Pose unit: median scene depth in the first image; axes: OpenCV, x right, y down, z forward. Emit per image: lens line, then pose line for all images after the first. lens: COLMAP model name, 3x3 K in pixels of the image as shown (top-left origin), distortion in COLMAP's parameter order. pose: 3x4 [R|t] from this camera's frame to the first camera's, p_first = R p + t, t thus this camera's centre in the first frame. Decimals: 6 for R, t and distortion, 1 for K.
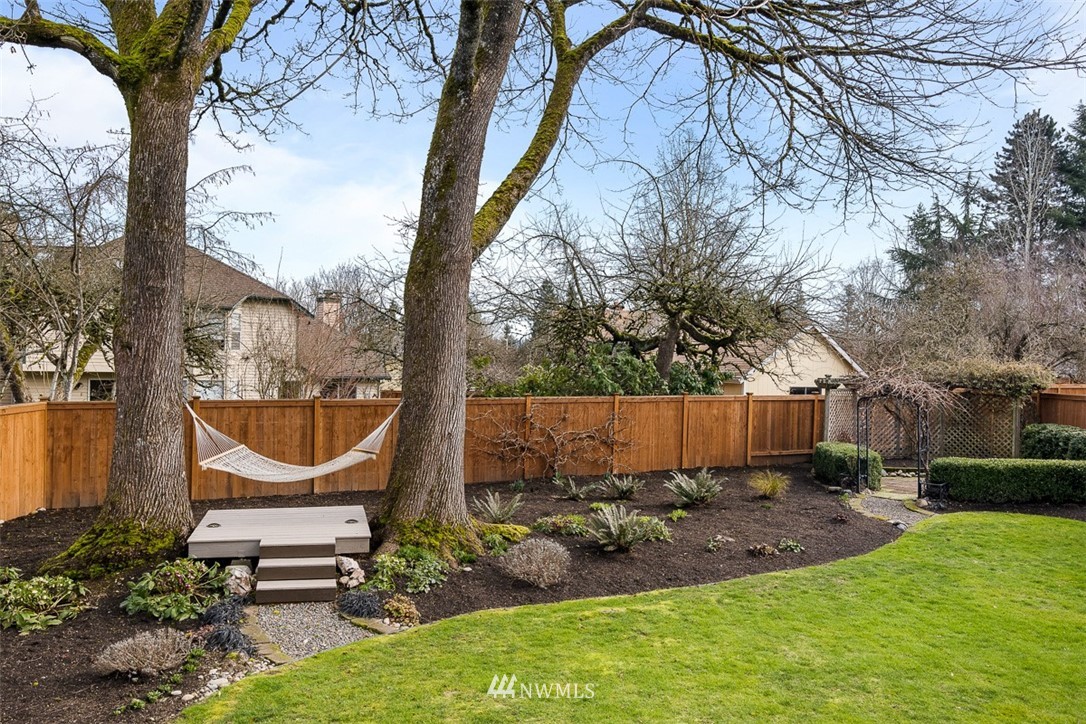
lens RADIAL K [[828.6, 0, 541.3], [0, 828.6, 356.3], [0, 0, 1]] dist [0.012423, -0.006736]
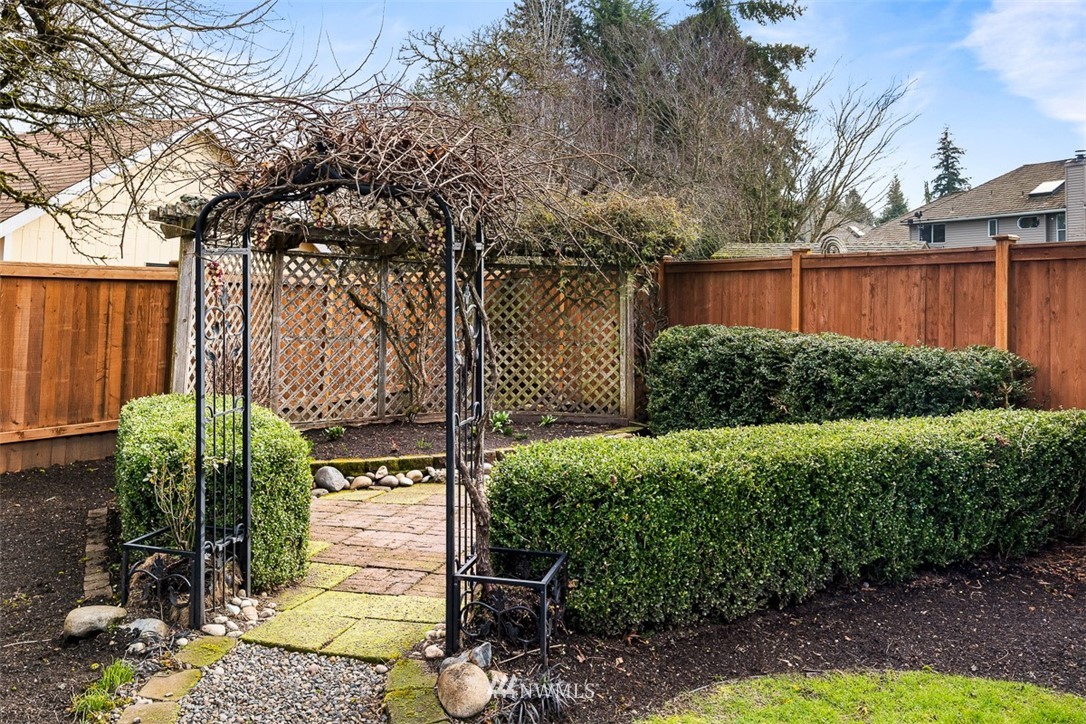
lens RADIAL K [[959.7, 0, 543.1], [0, 959.7, 355.9], [0, 0, 1]] dist [-0.012690, -0.000818]
pose [[0.848010, -0.031529, 0.529042, 0.272233], [-0.008051, 0.997347, 0.072344, 0.060933], [-0.529920, -0.065608, 0.845506, 0.614896]]
